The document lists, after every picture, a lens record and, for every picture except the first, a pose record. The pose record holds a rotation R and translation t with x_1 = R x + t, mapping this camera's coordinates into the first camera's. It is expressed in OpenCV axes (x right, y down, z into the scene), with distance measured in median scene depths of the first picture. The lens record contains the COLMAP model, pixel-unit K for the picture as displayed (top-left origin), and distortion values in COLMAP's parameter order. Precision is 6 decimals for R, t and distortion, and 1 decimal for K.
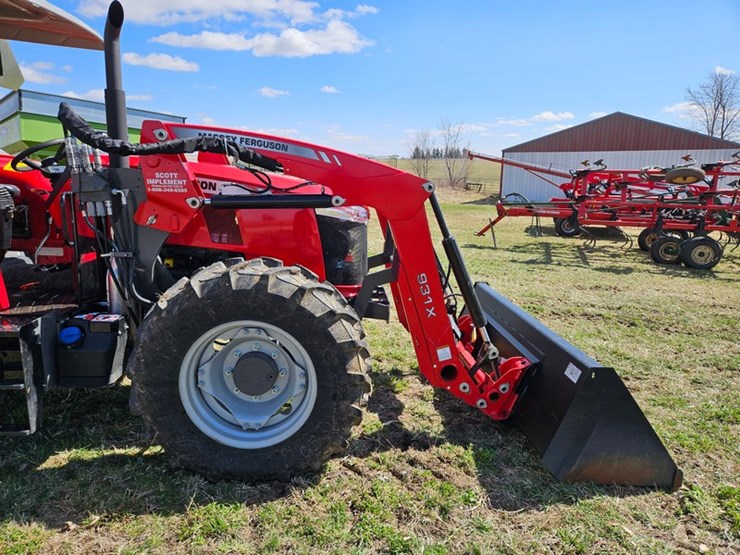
lens RADIAL K [[498.1, 0, 376.6], [0, 498.1, 277.1], [0, 0, 1]] dist [0.078975, -0.065806]
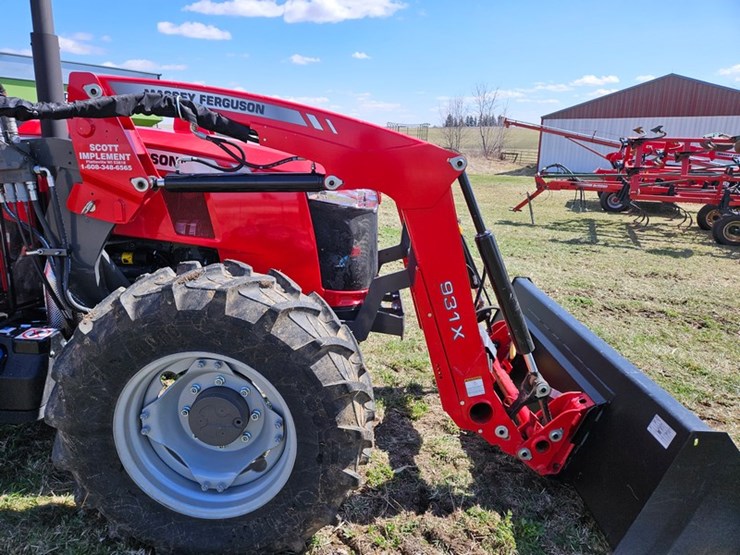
lens RADIAL K [[501.2, 0, 368.8], [0, 501.2, 273.5], [0, 0, 1]] dist [0.076748, -0.066247]
pose [[0.997288, 0.016118, -0.071816, 0.027909], [-0.012548, 0.998676, 0.049892, -0.052864], [0.072525, -0.048856, 0.996169, 0.243925]]
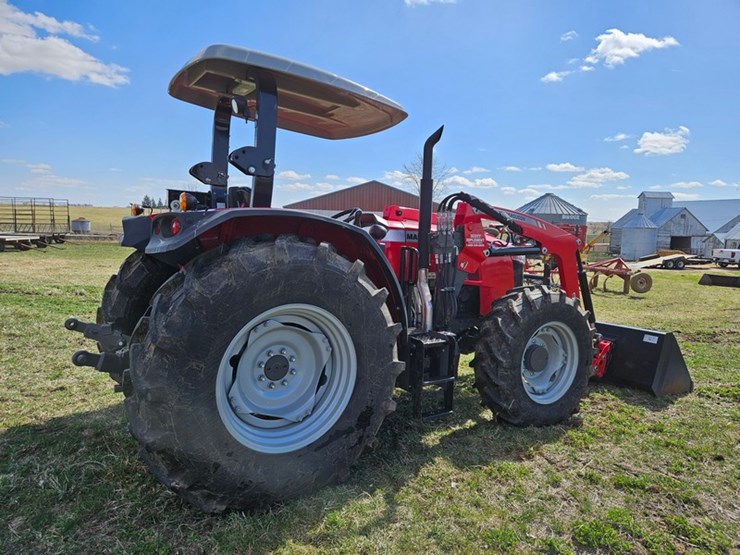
lens RADIAL K [[498.1, 0, 376.6], [0, 498.1, 277.1], [0, 0, 1]] dist [0.078975, -0.065806]
pose [[0.862473, -0.037195, 0.504734, -1.306071], [0.088551, 0.993002, -0.078136, 0.013773], [-0.498296, 0.112085, 0.859731, -0.130102]]
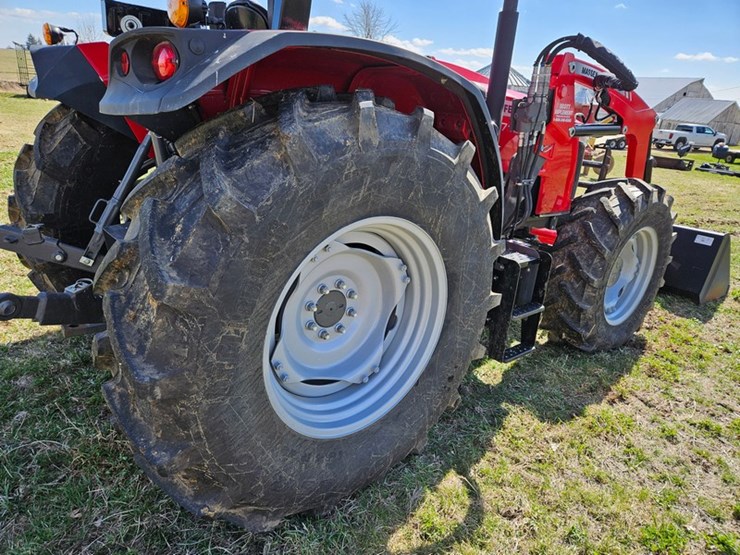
lens RADIAL K [[499.9, 0, 379.5], [0, 499.9, 287.3], [0, 0, 1]] dist [0.075640, -0.063928]
pose [[0.787502, -0.173145, 0.591491, -1.312274], [0.064658, 0.977640, 0.200096, -0.056898], [-0.612911, -0.119332, 0.781089, 0.302831]]
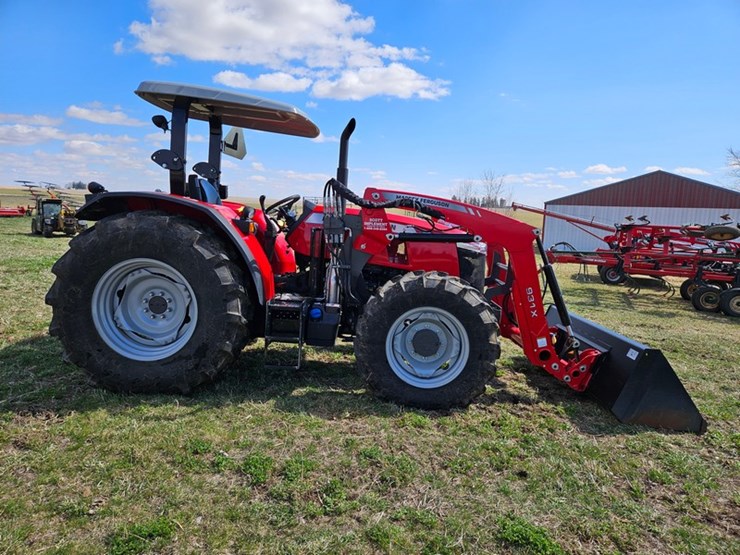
lens RADIAL K [[498.1, 0, 376.6], [0, 498.1, 277.1], [0, 0, 1]] dist [0.078975, -0.065806]
pose [[0.996939, 0.042300, -0.065751, -0.268870], [-0.047976, 0.995027, -0.087292, 0.114474], [0.061731, 0.090180, 0.994011, -0.545534]]
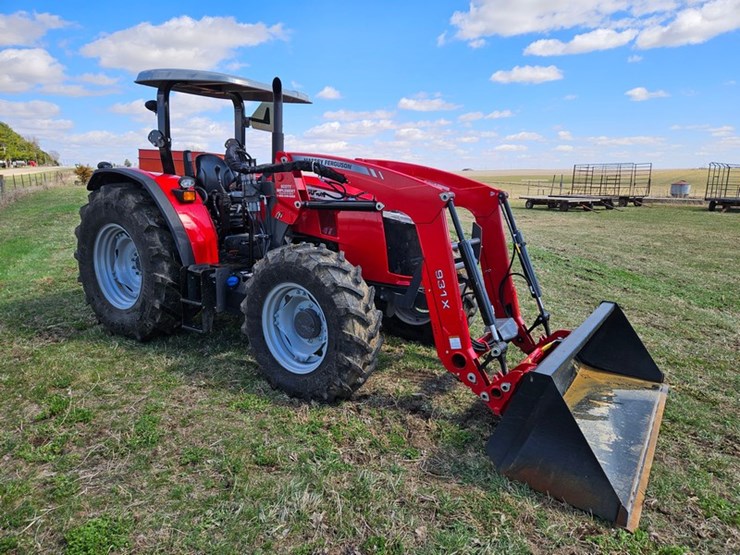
lens RADIAL K [[487.3, 0, 358.2], [0, 487.3, 277.3], [0, 0, 1]] dist [0.091437, -0.075562]
pose [[0.788938, 0.116932, -0.603245, 0.617710], [-0.130738, 0.991191, 0.021148, 0.010424], [0.600404, 0.062183, 0.797276, -0.030897]]
